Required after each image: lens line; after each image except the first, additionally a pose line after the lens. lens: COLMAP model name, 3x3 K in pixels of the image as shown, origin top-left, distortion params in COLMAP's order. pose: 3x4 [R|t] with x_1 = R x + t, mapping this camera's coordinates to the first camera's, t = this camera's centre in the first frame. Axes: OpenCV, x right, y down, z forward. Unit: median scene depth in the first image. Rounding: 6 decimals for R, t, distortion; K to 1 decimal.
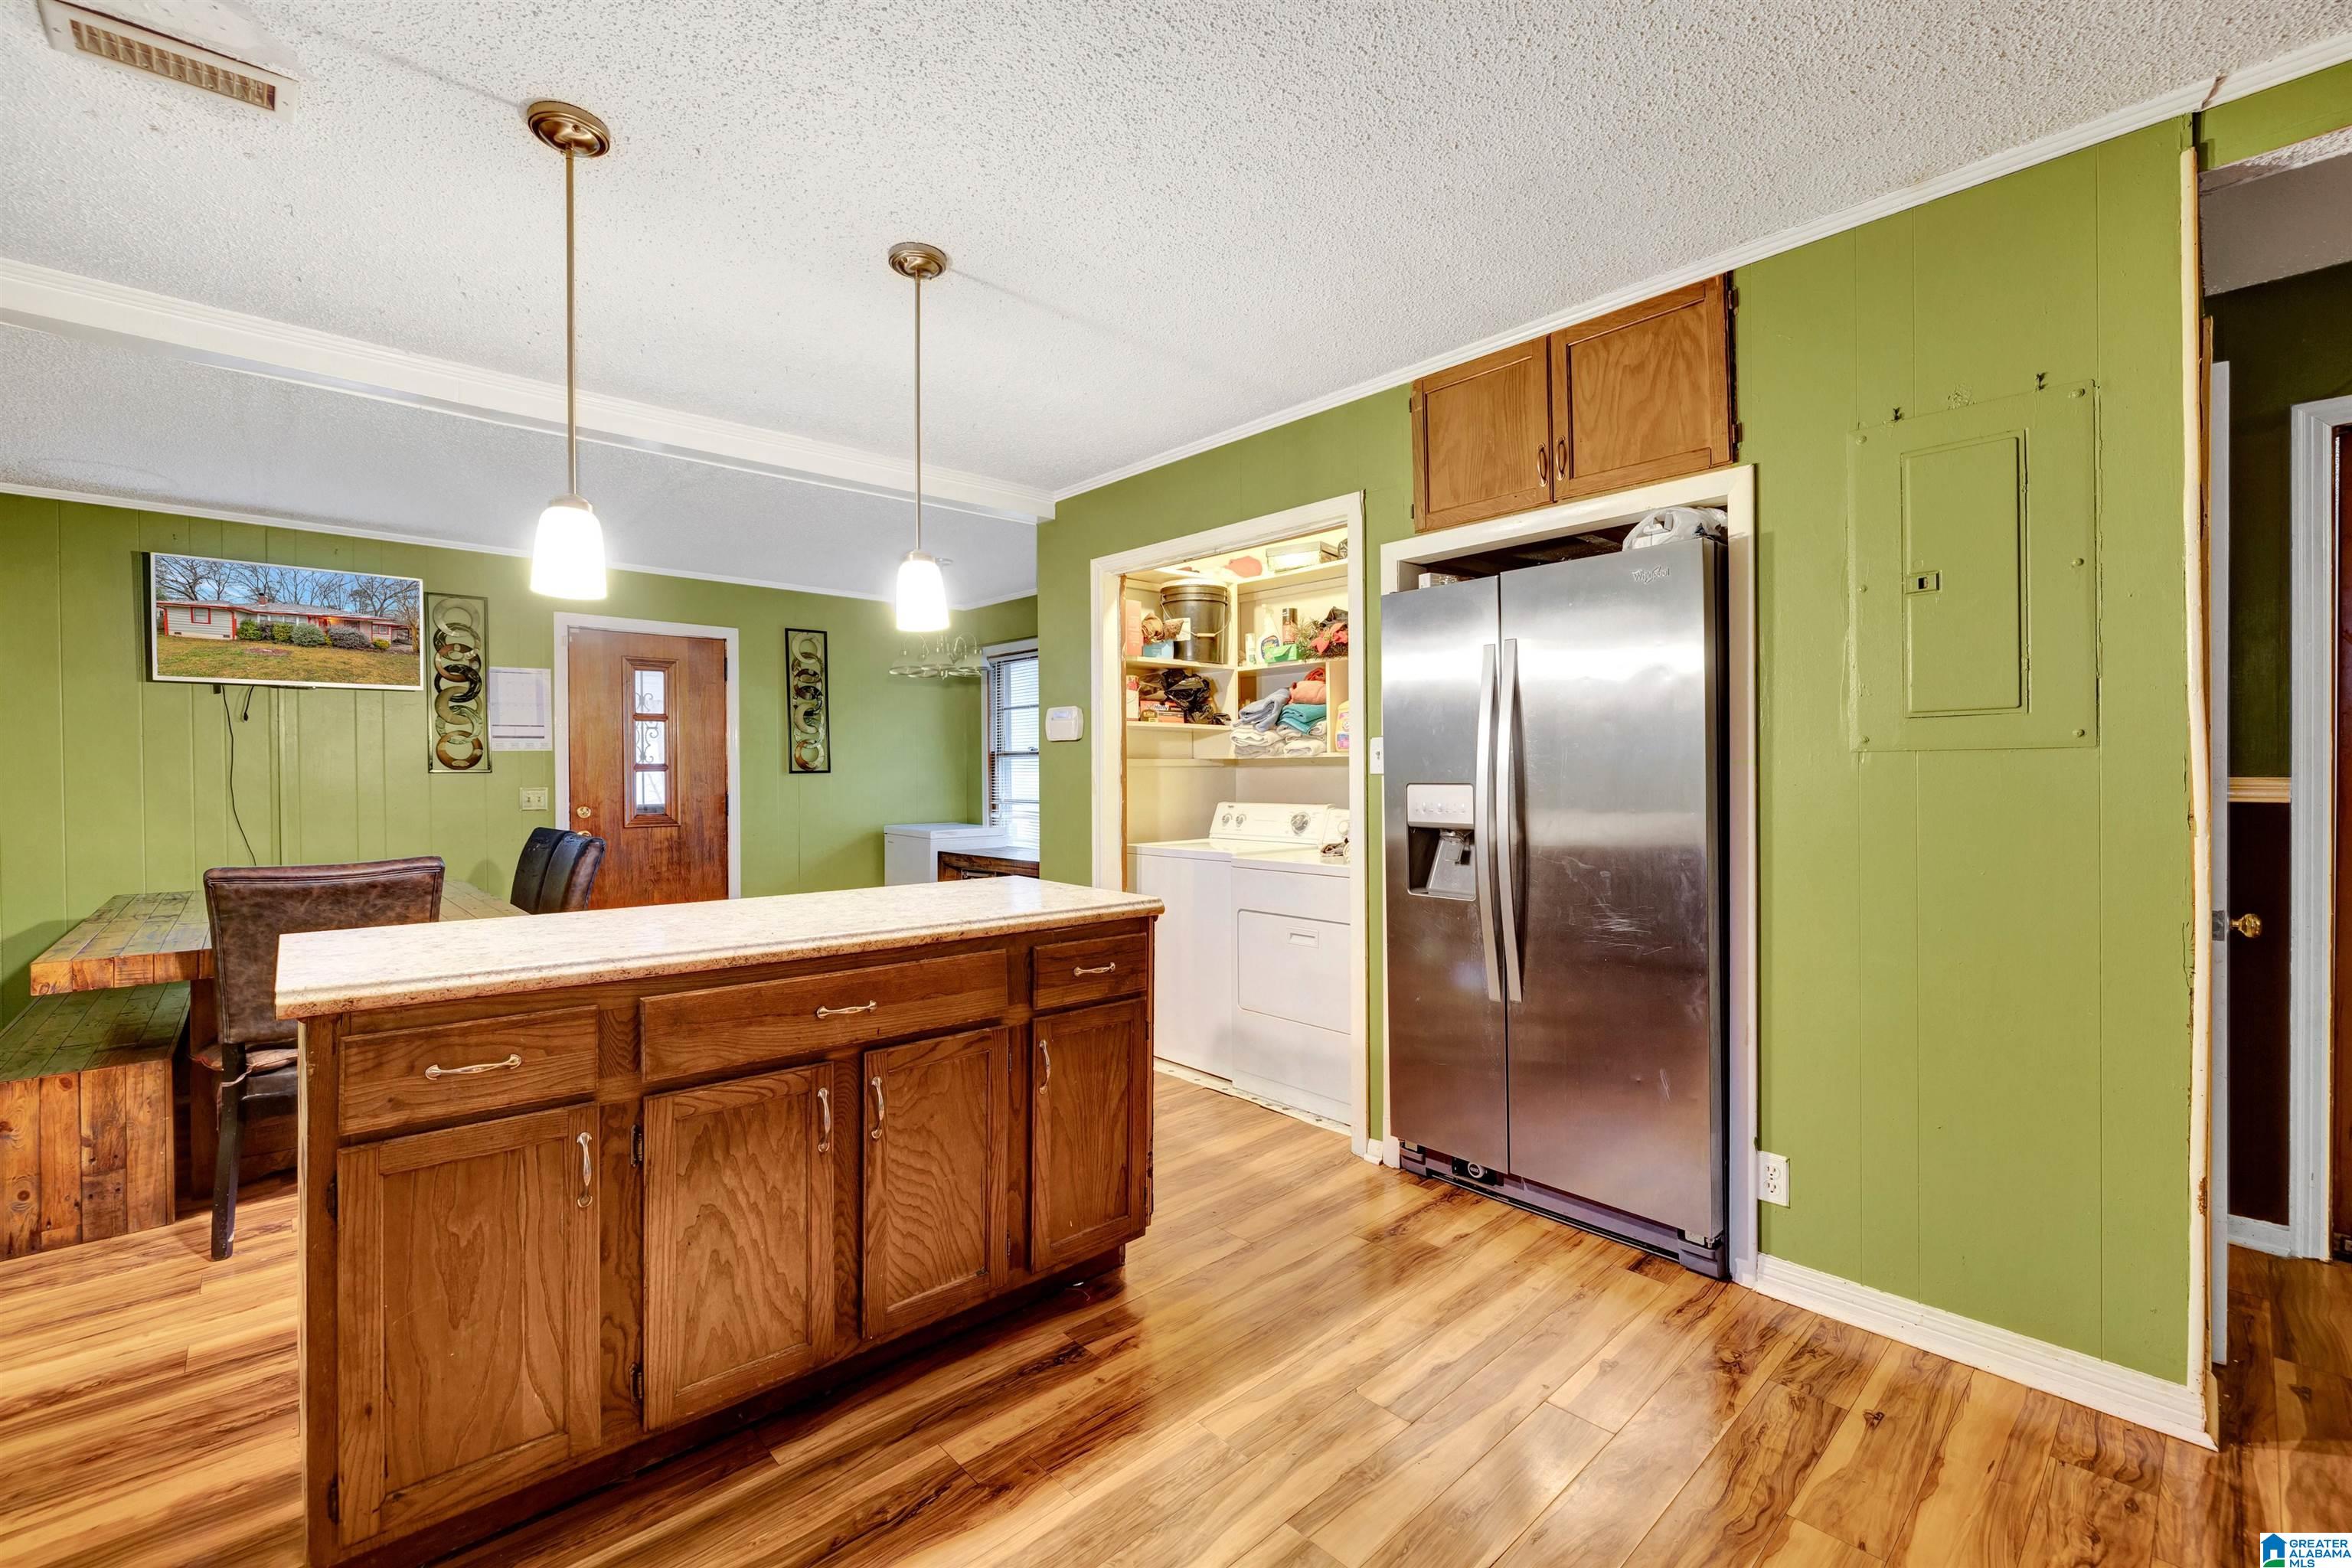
lens RADIAL K [[1028.0, 0, 1176.0], [0, 1028.0, 784.0], [0, 0, 1]] dist [0.000507, 0.011375]
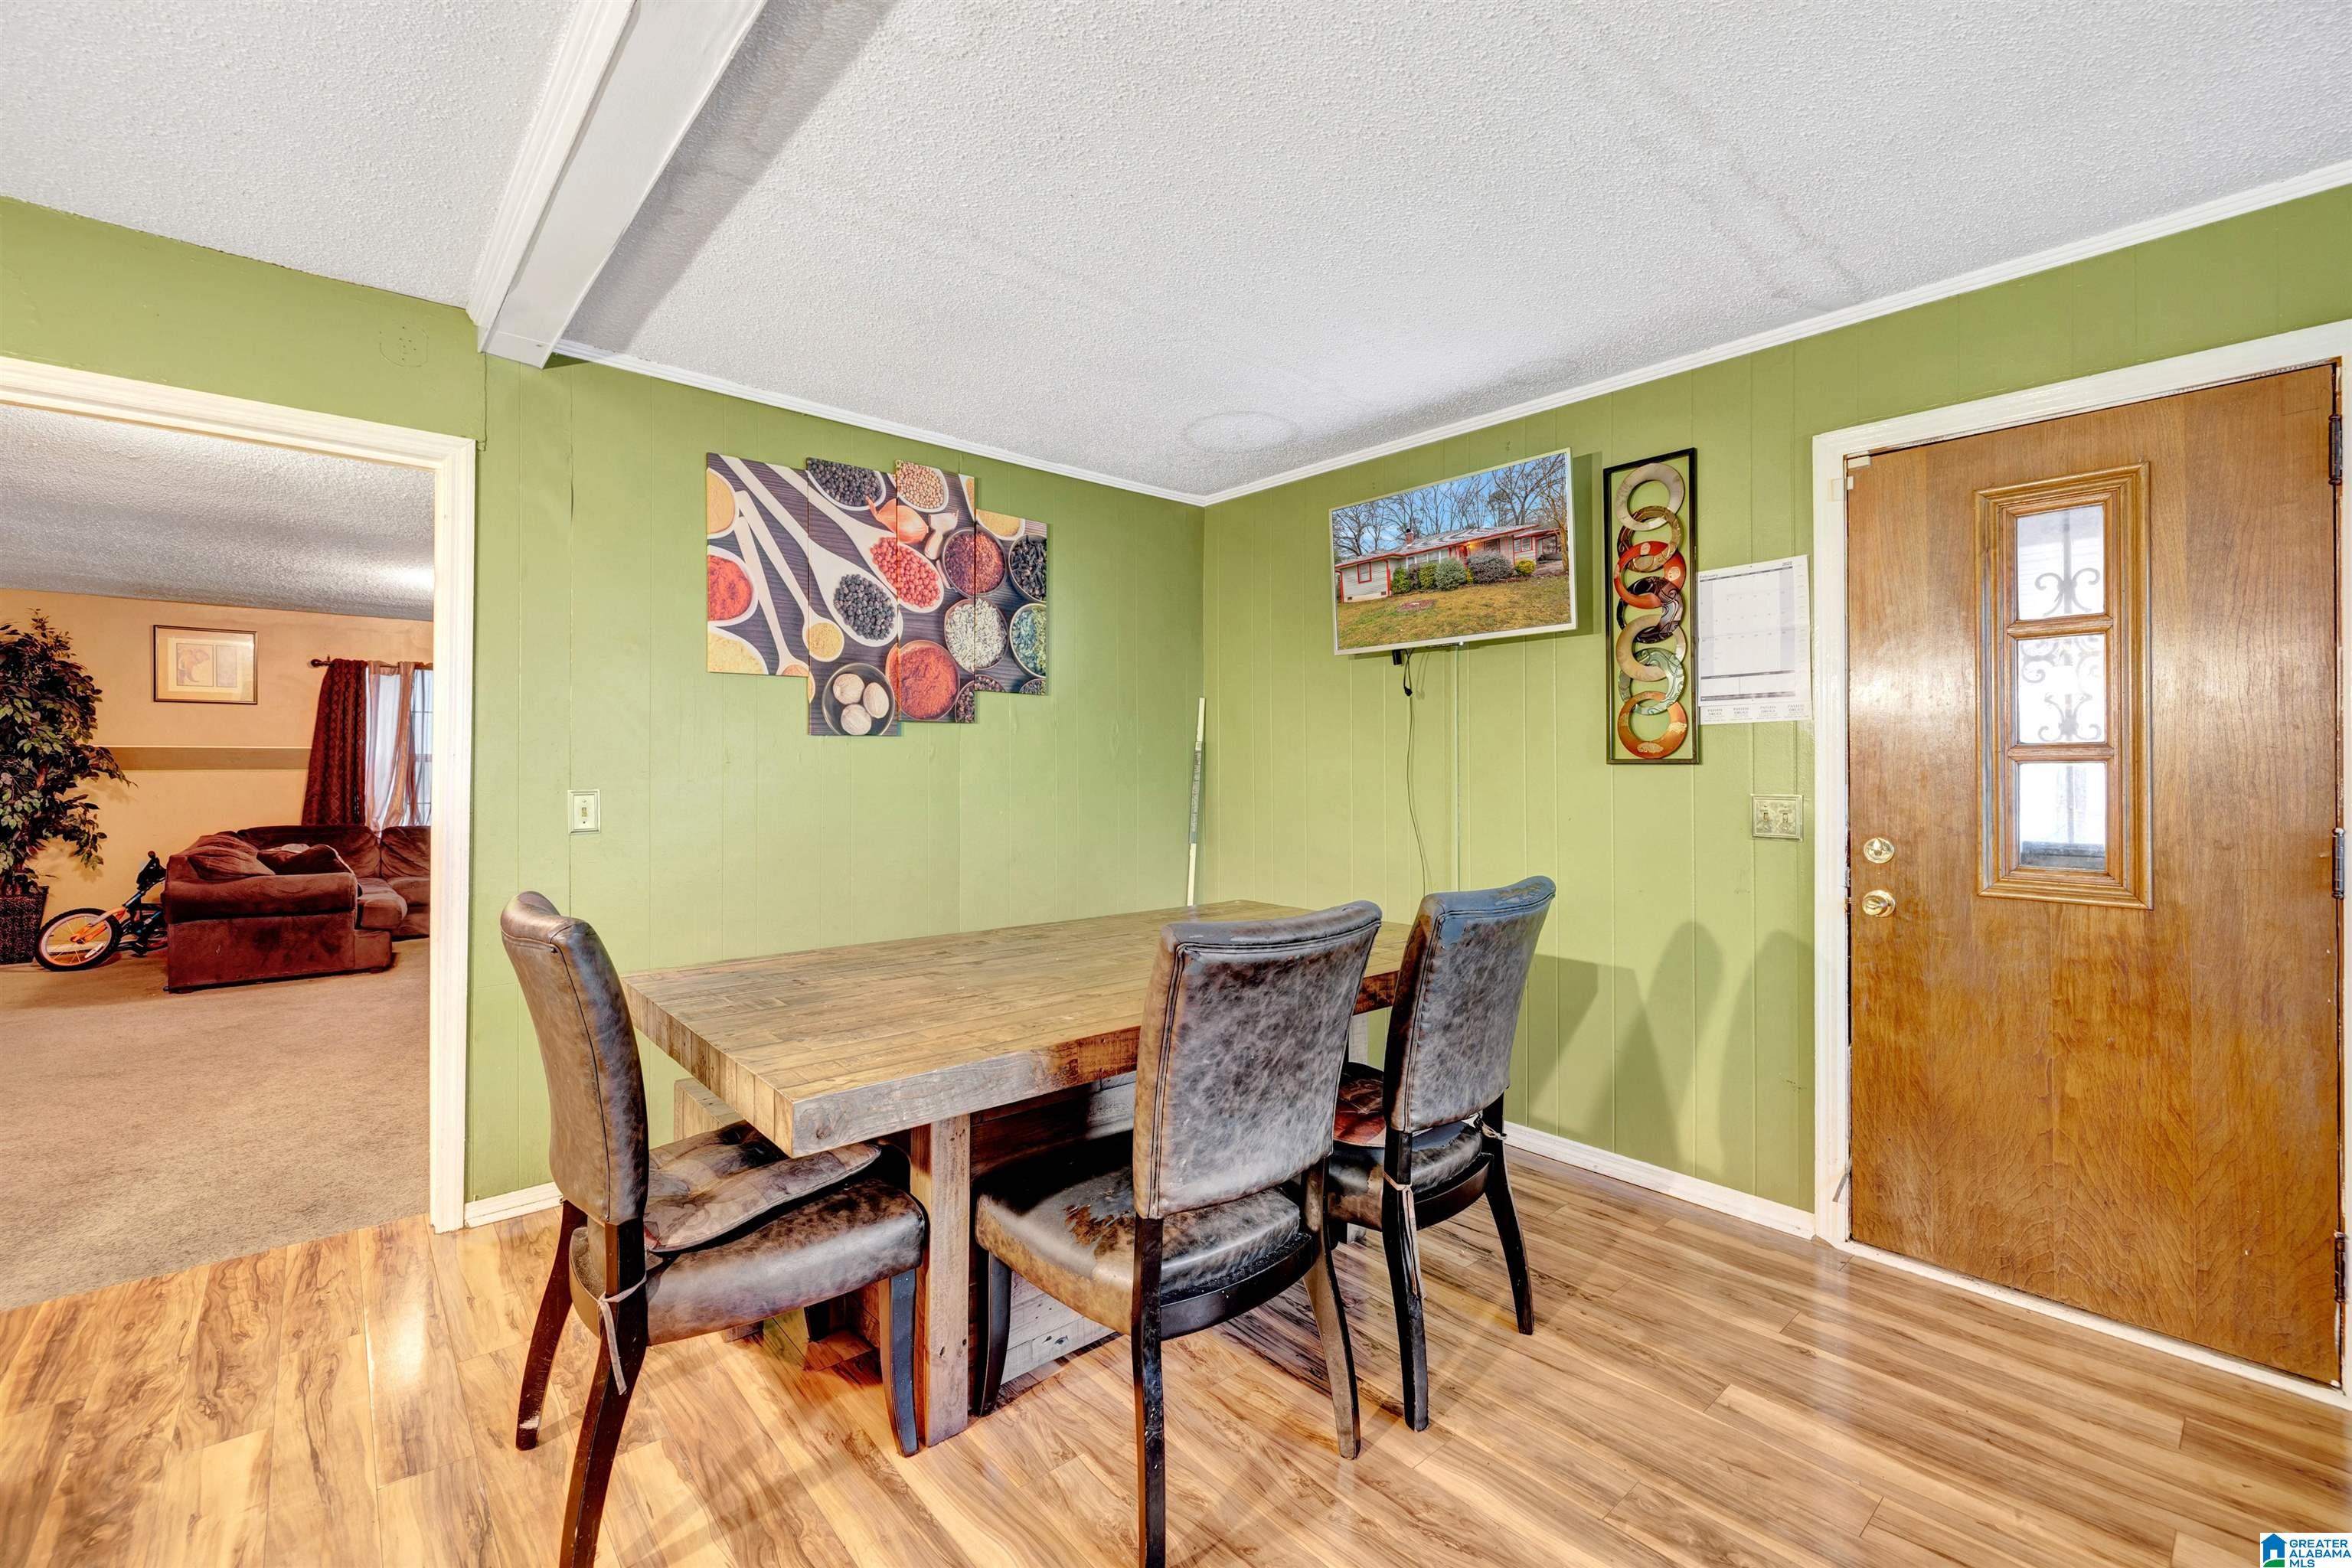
lens RADIAL K [[984.6, 0, 1172.4], [0, 984.6, 762.9], [0, 0, 1]] dist [0.000842, -0.000536]
pose [[-0.032867, -0.000118, -0.999460, -0.127611], [-0.013097, 0.999914, 0.000312, -0.008167], [0.999374, 0.013100, -0.032866, 0.722931]]
